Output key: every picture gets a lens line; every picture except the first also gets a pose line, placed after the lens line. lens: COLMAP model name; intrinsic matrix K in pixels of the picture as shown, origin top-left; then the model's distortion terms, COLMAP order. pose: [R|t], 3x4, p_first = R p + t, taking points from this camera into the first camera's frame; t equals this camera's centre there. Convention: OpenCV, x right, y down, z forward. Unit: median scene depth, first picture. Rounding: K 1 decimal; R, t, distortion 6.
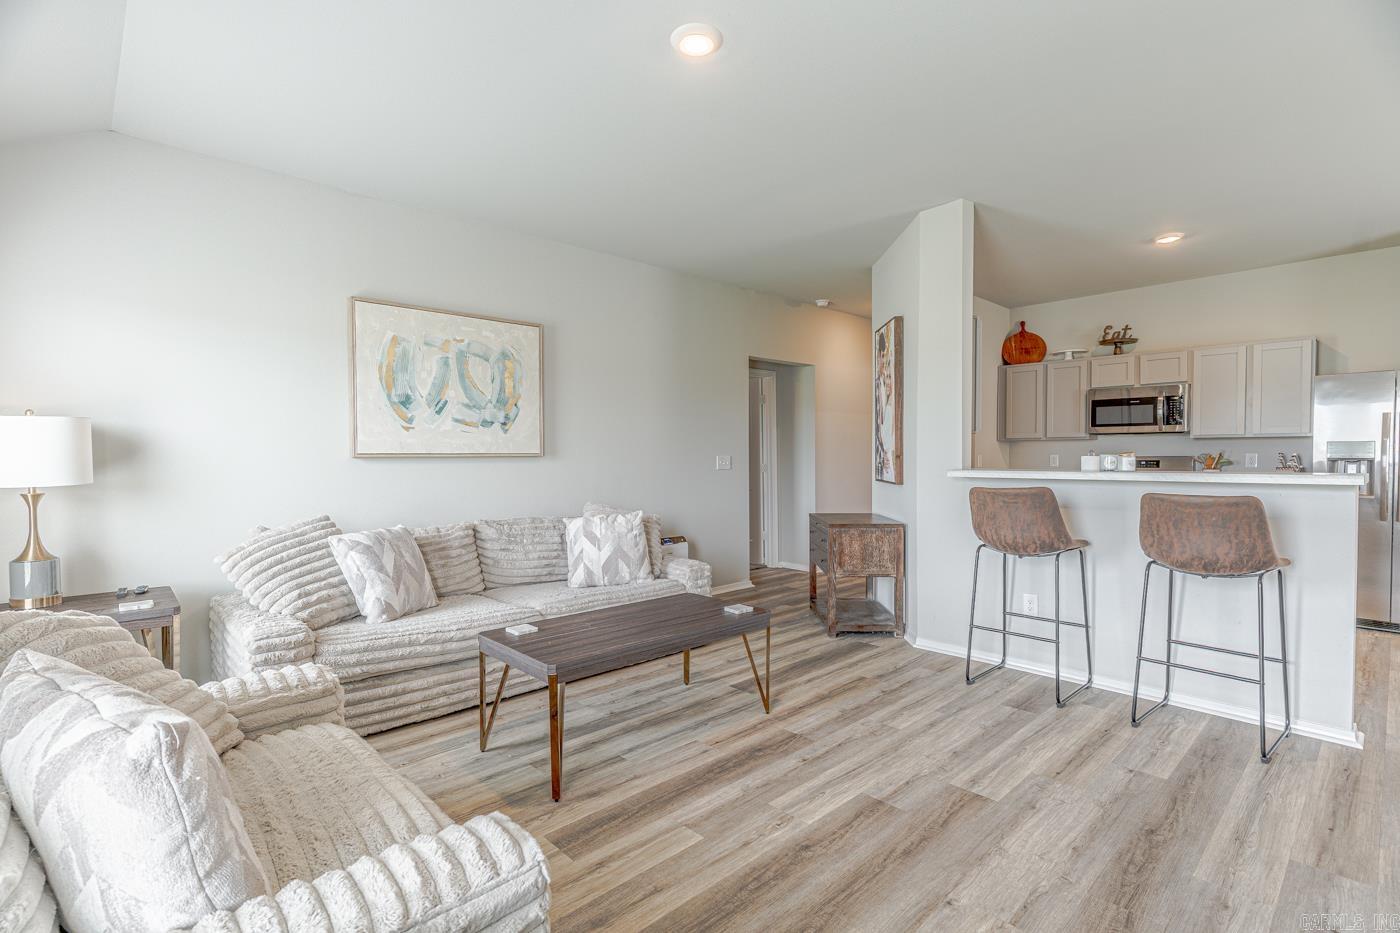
lens RADIAL K [[666.7, 0, 699.5], [0, 666.7, 460.2], [0, 0, 1]] dist [0.003087, 0.002574]
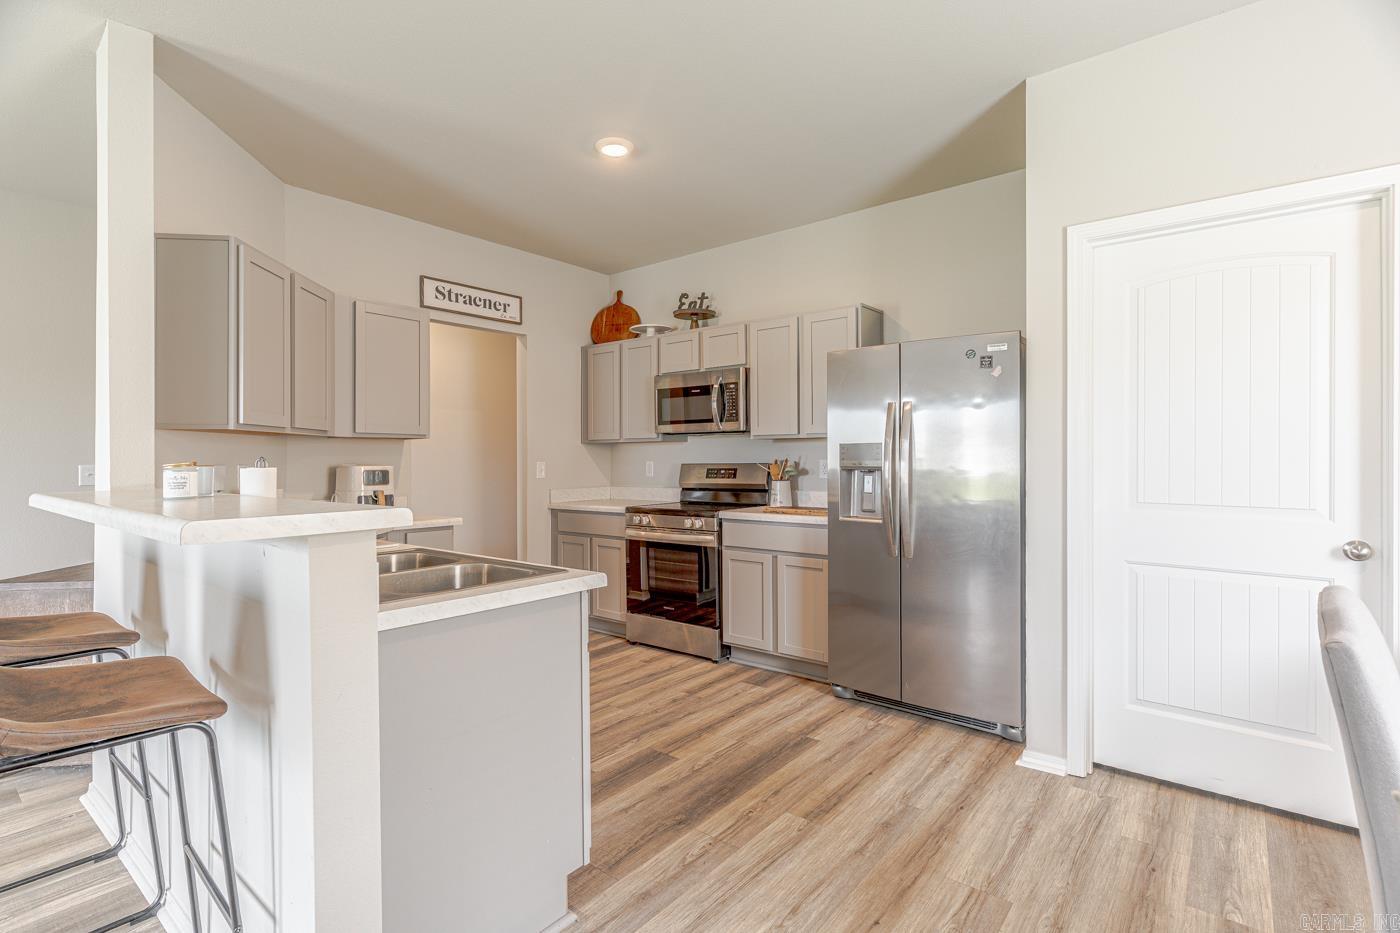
lens RADIAL K [[666.7, 0, 703.9], [0, 666.7, 458.4], [0, 0, 1]] dist [0.003087, 0.002574]
pose [[0.990541, -0.002392, 0.137195, 0.787287], [0.003342, 0.999972, -0.006690, -0.008884], [-0.137175, 0.007085, 0.990521, 0.352869]]
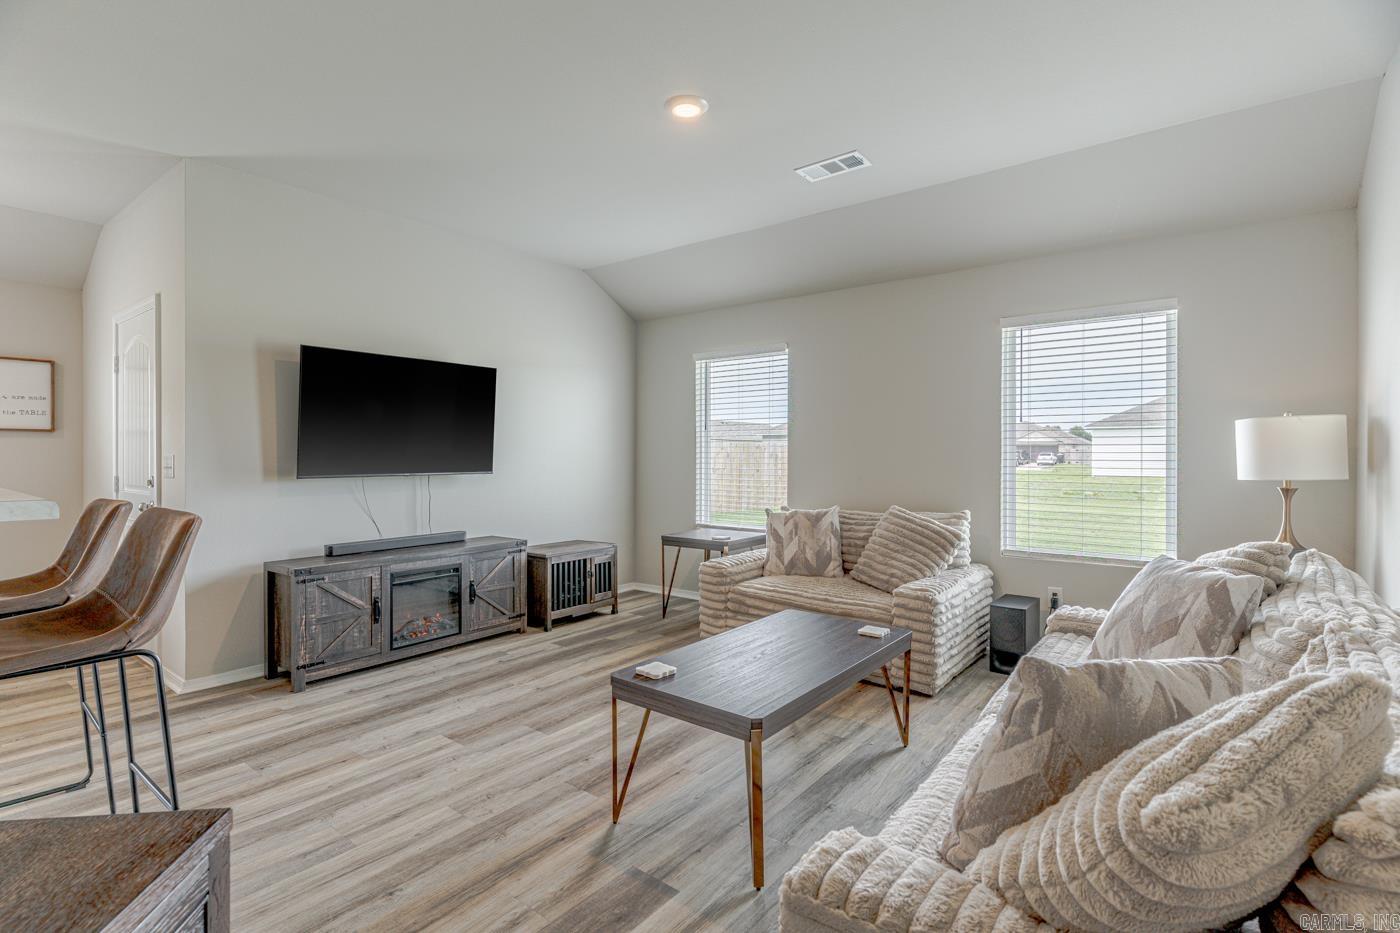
lens RADIAL K [[666.7, 0, 697.2], [0, 666.7, 451.8], [0, 0, 1]] dist [0.003087, 0.002574]
pose [[-0.988320, 0.000475, -0.152392, 0.092938], [-0.000217, 0.999990, 0.004528, -0.009576], [0.152392, 0.004508, -0.988310, 1.284578]]
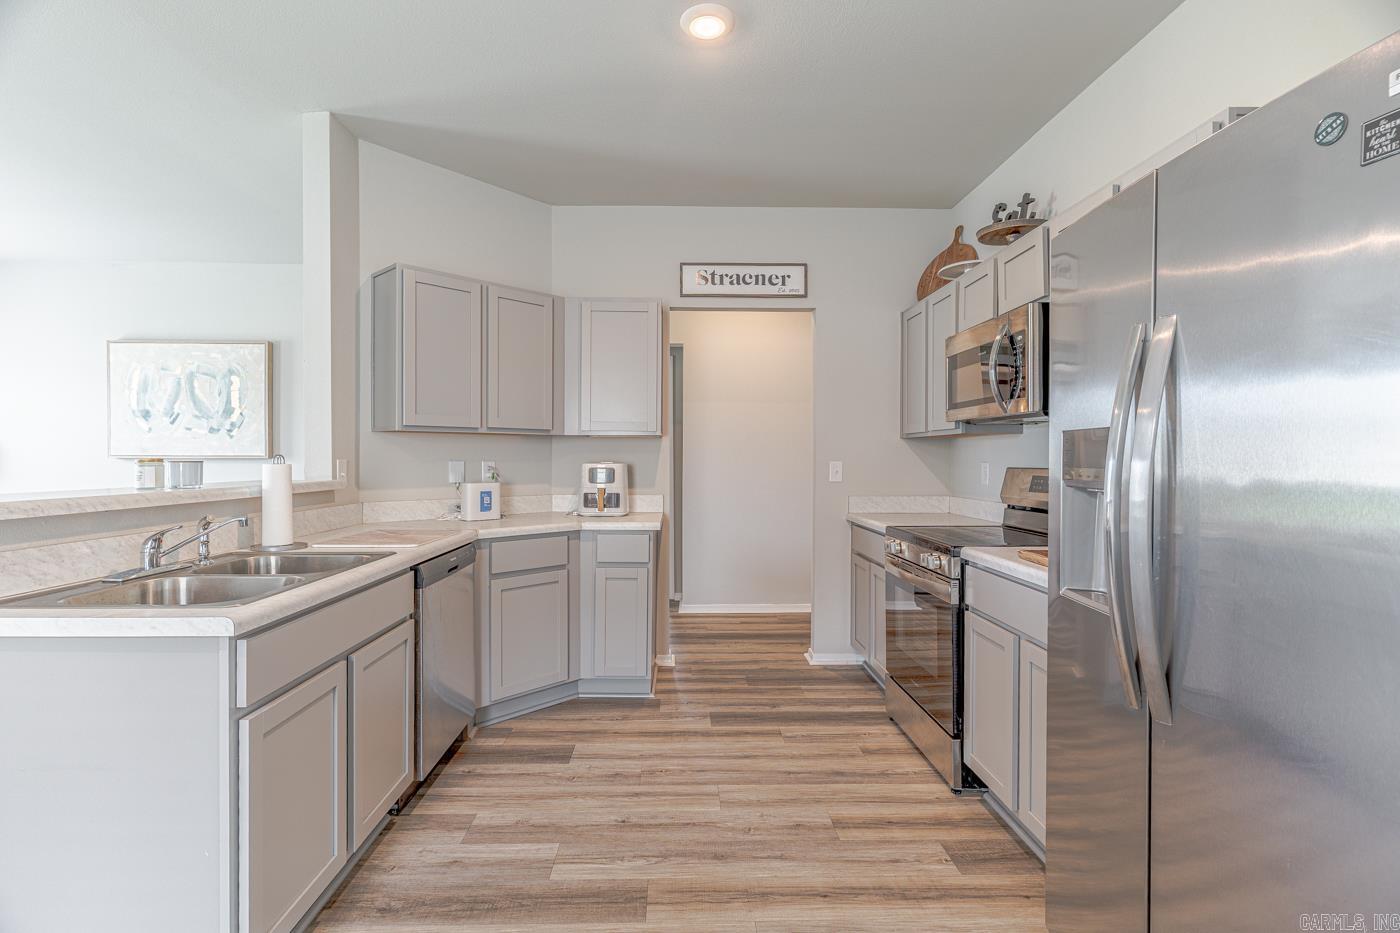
lens RADIAL K [[666.7, 0, 691.6], [0, 666.7, 463.3], [0, 0, 1]] dist [0.003087, 0.002574]
pose [[0.742914, 0.012226, -0.669275, 1.156095], [-0.009699, 0.999925, 0.007500, -0.014418], [0.669317, 0.000920, 0.742977, 0.709670]]
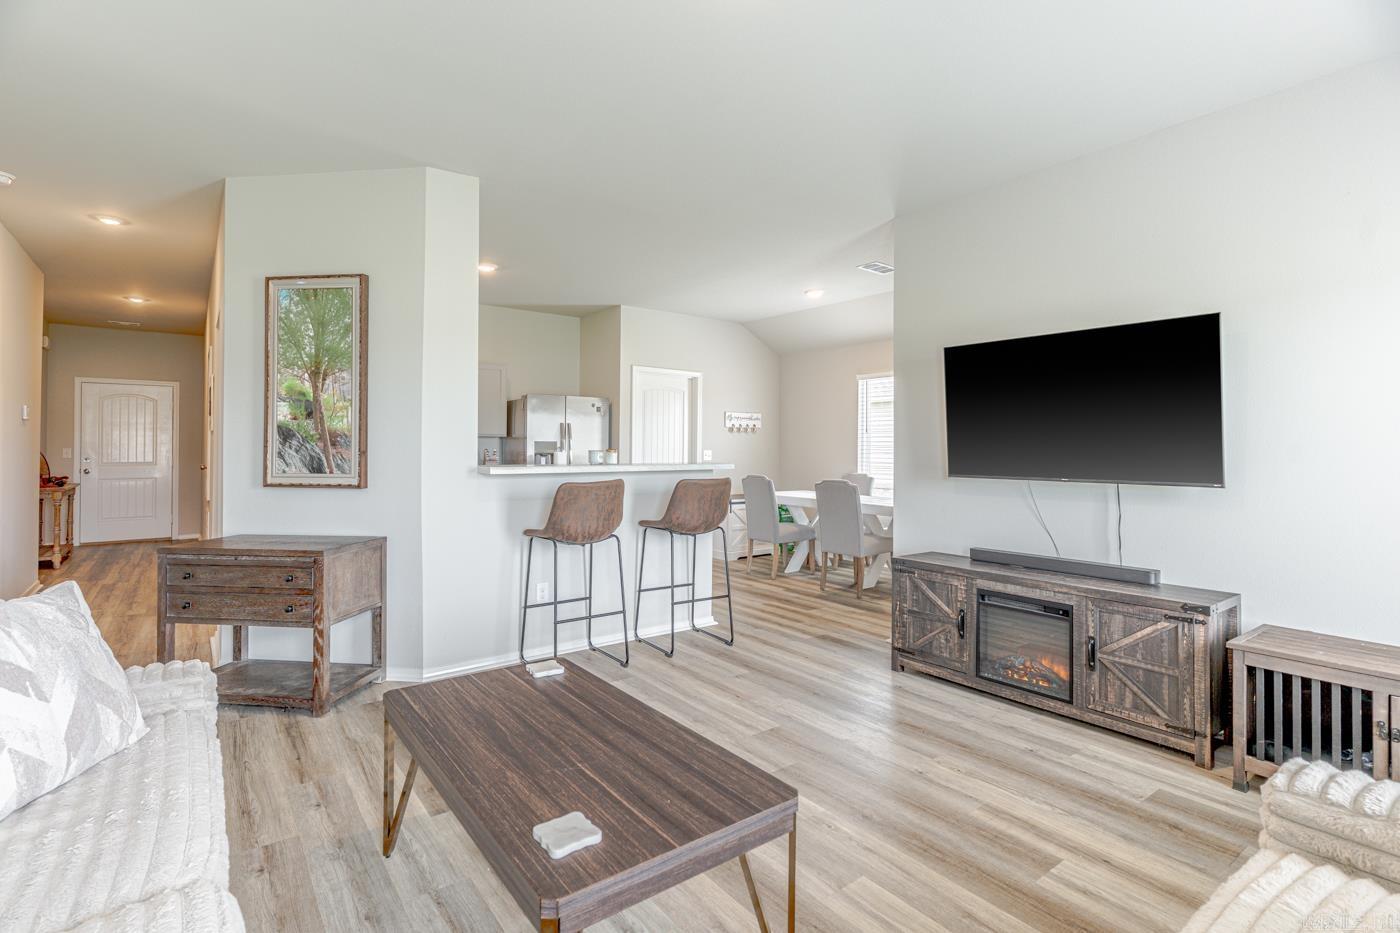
lens RADIAL K [[666.7, 0, 694.8], [0, 666.7, 435.6], [0, 0, 1]] dist [0.003087, 0.002574]
pose [[0.111289, 0.025628, 0.993458, -0.474722], [0.001652, 0.999661, -0.025973, -0.003794], [-0.993787, 0.004532, 0.111209, 0.571508]]
